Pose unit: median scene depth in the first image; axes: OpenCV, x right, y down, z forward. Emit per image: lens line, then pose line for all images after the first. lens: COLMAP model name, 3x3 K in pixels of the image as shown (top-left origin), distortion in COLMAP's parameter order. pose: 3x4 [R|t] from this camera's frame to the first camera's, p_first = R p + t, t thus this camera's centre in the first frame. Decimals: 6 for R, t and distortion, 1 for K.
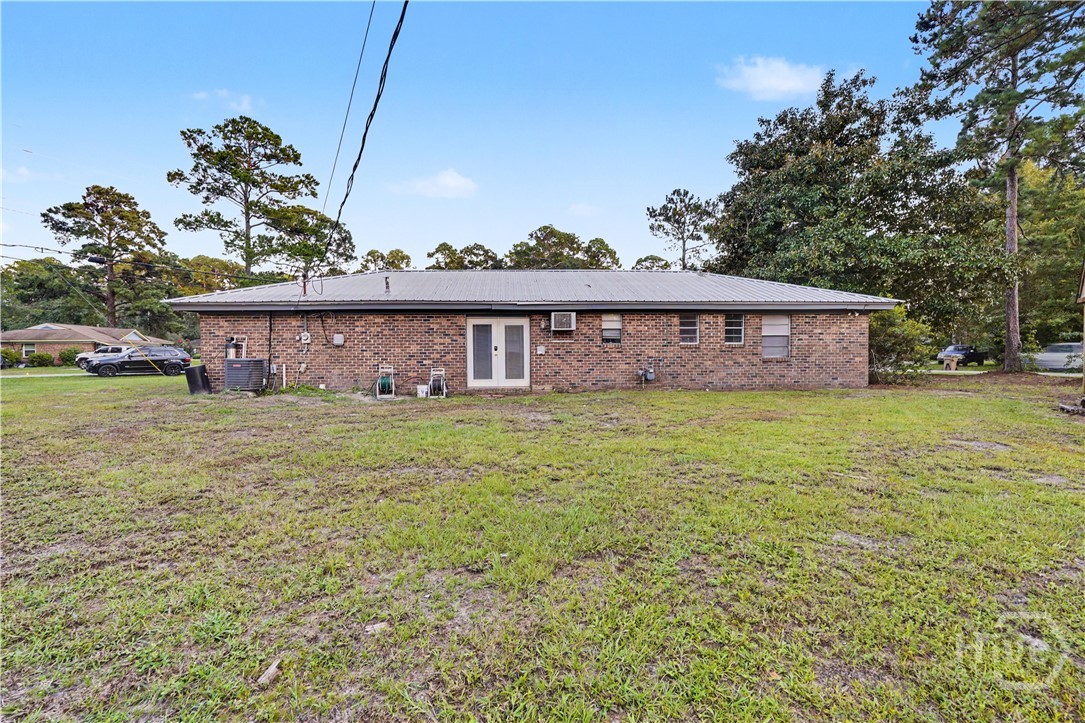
lens RADIAL K [[494.2, 0, 541.7], [0, 494.2, 360.9], [0, 0, 1]] dist [-0.023600, -0.000281]
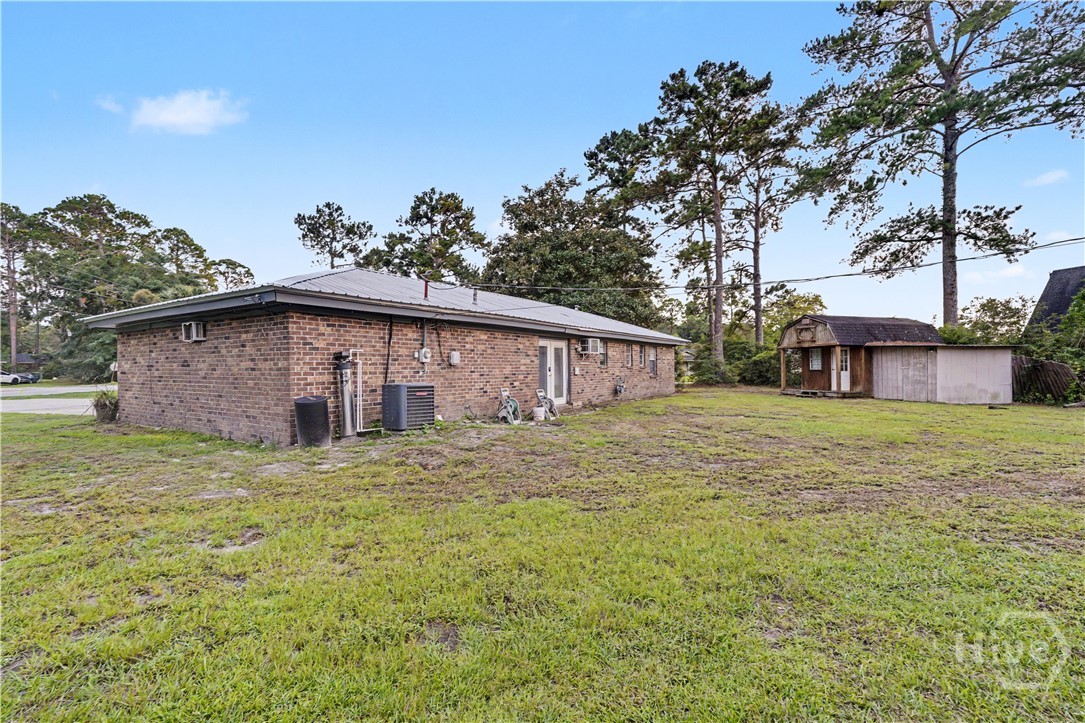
lens RADIAL K [[494.2, 0, 541.5], [0, 494.2, 364.0], [0, 0, 1]] dist [-0.023600, -0.000281]
pose [[0.594992, 0.009354, 0.803677, -0.948851], [0.016025, 0.999595, -0.023498, -0.012268], [-0.803572, 0.026860, 0.594601, 0.391567]]
